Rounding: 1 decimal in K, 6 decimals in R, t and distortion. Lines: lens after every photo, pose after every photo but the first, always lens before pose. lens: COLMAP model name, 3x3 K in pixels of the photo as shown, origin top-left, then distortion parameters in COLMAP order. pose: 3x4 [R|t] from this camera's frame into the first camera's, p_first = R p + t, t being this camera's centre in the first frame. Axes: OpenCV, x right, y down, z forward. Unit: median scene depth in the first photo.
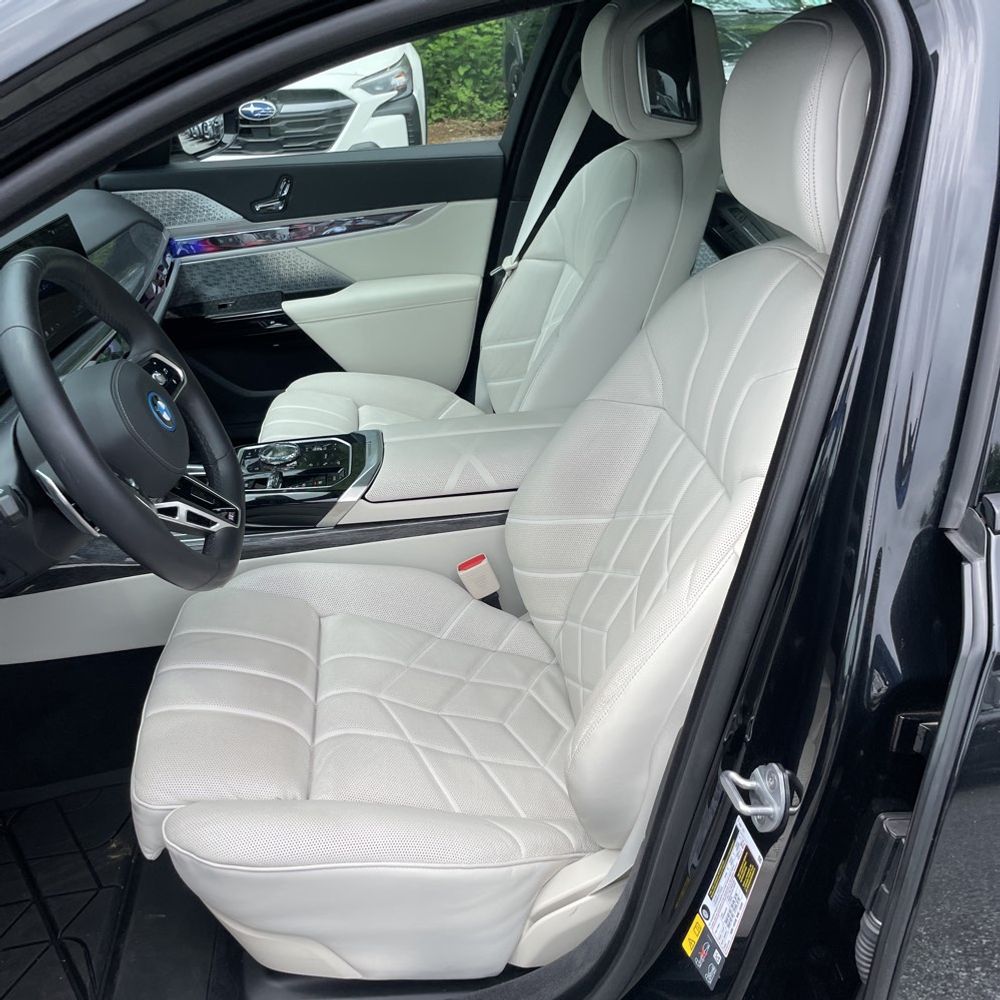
lens RADIAL K [[1010.8, 0, 502.5], [0, 1010.8, 498.1], [0, 0, 1]] dist [0.030440, 0.000000]
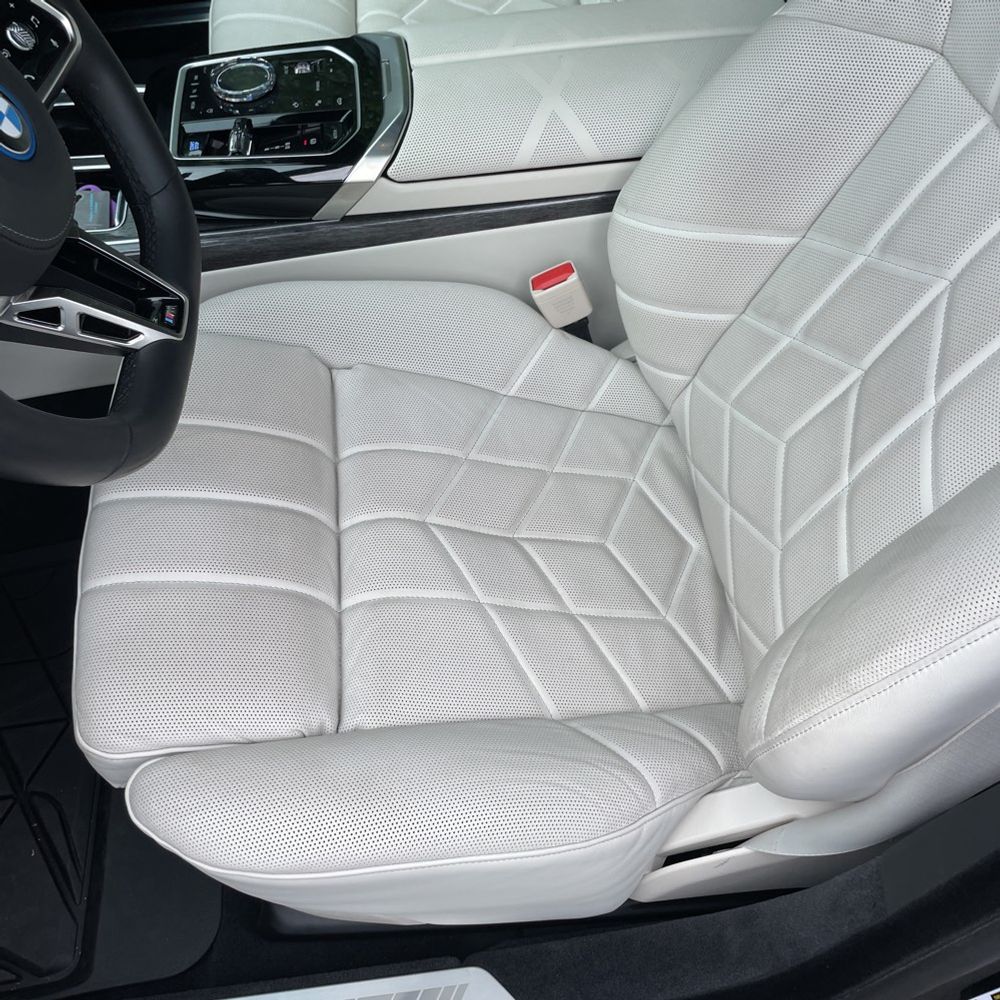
lens RADIAL K [[1010.8, 0, 496.6], [0, 1010.8, 505.9], [0, 0, 1]] dist [0.030440, 0.000000]
pose [[0.999937, 0.011144, 0.001575, -0.072840], [-0.010679, 0.895340, 0.445254, -0.105523], [0.003552, -0.445243, 0.895403, 0.374266]]
